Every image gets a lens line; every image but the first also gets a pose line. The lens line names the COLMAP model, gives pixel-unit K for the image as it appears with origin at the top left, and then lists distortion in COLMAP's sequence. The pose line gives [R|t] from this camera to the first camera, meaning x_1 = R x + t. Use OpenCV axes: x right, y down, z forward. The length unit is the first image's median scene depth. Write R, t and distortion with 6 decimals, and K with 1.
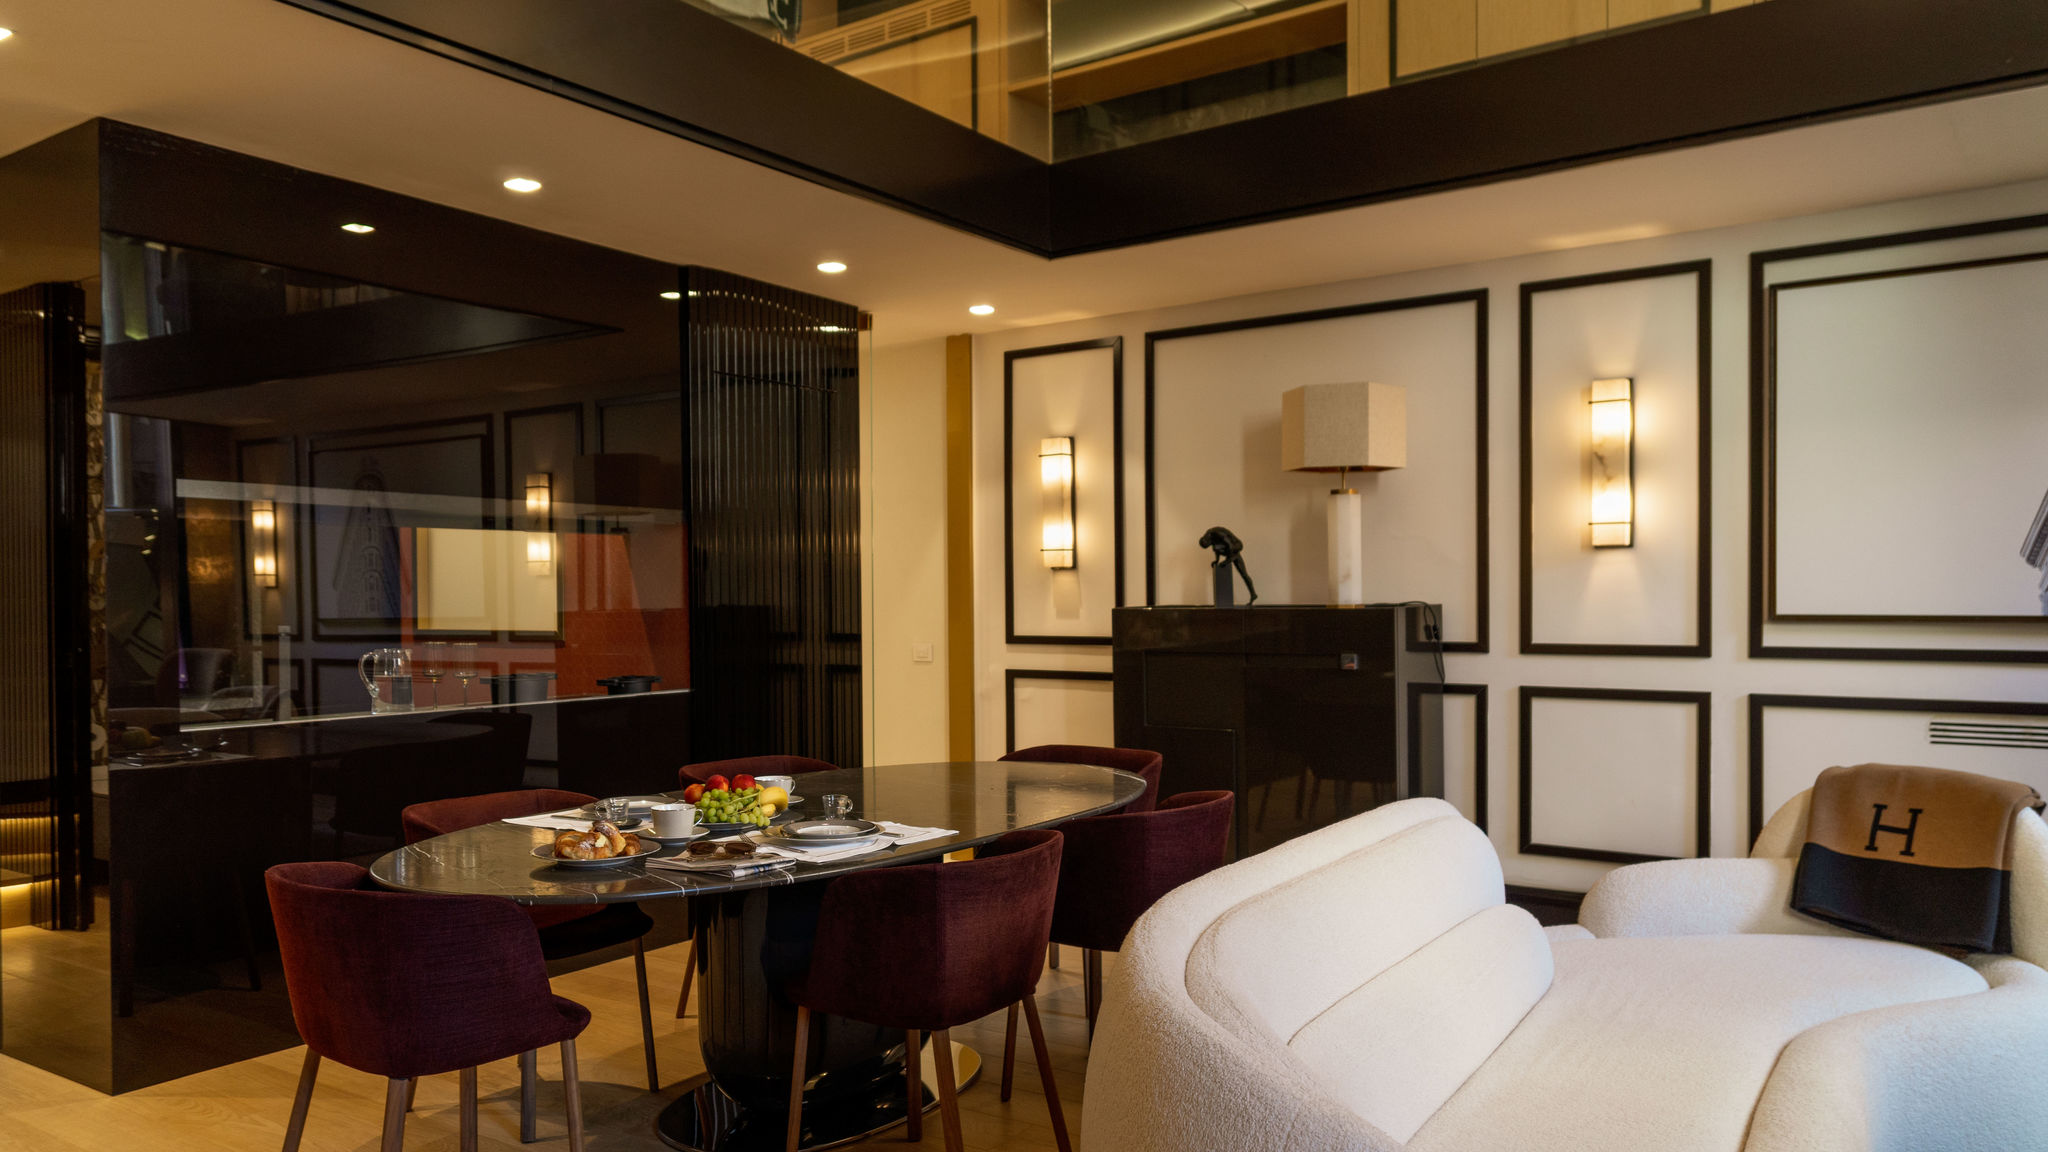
lens RADIAL K [[1452.2, 0, 968.6], [0, 1452.2, 617.4], [0, 0, 1]] dist [-0.011904, 0.019419]
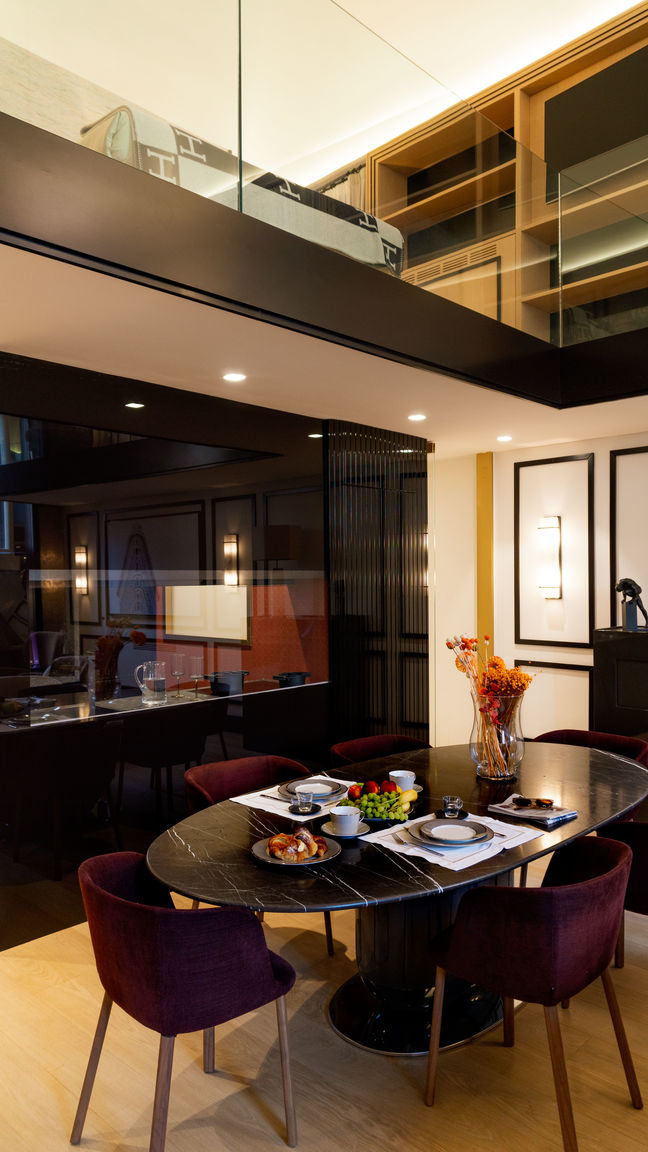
lens RADIAL K [[816.9, 0, 330.0], [0, 816.9, 597.4], [0, 0, 1]] dist [-0.011904, 0.019419]
pose [[0.987800, 0.002970, -0.155699, -0.044953], [-0.002976, 0.999996, 0.000196, -0.040010], [0.155699, 0.000270, 0.987805, 0.094627]]
